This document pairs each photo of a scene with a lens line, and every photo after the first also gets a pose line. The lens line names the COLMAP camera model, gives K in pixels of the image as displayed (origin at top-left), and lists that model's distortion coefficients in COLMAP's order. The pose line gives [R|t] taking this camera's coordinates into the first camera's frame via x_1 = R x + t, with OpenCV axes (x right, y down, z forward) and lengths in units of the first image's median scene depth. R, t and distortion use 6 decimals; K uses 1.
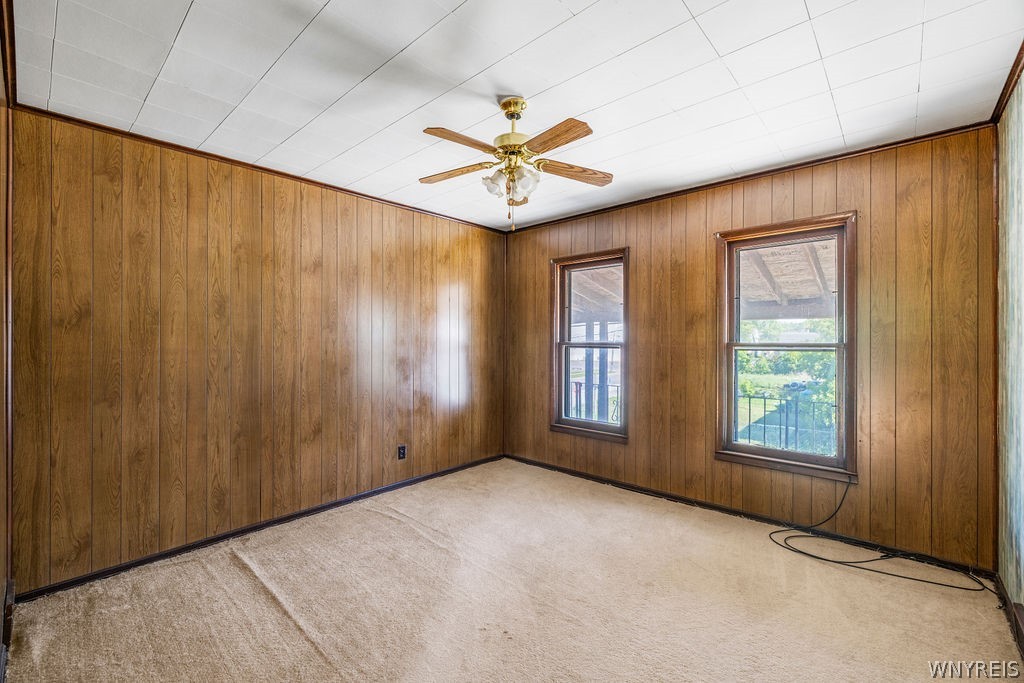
lens RADIAL K [[433.5, 0, 502.0], [0, 433.5, 343.5], [0, 0, 1]] dist [-0.000691, -0.000691]
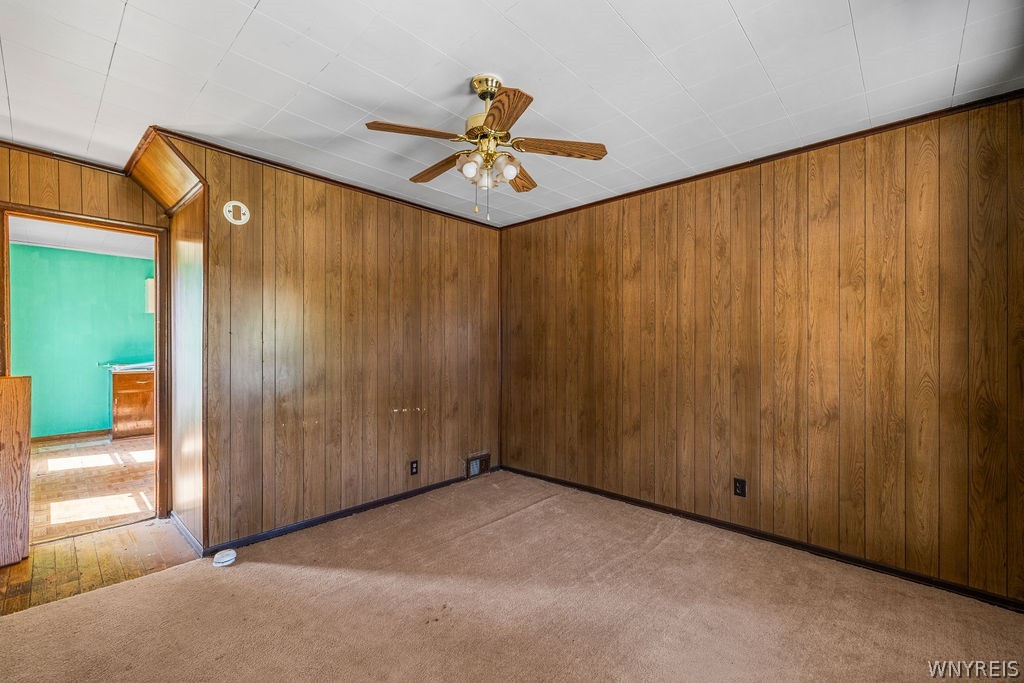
lens RADIAL K [[433.5, 0, 505.5], [0, 433.5, 339.5], [0, 0, 1]] dist [-0.000691, -0.000691]
pose [[-0.014202, 0.001215, -0.999898, 0.658650], [0.000556, 0.999999, 0.001207, -0.014458], [0.999899, -0.000539, -0.014202, 0.725311]]
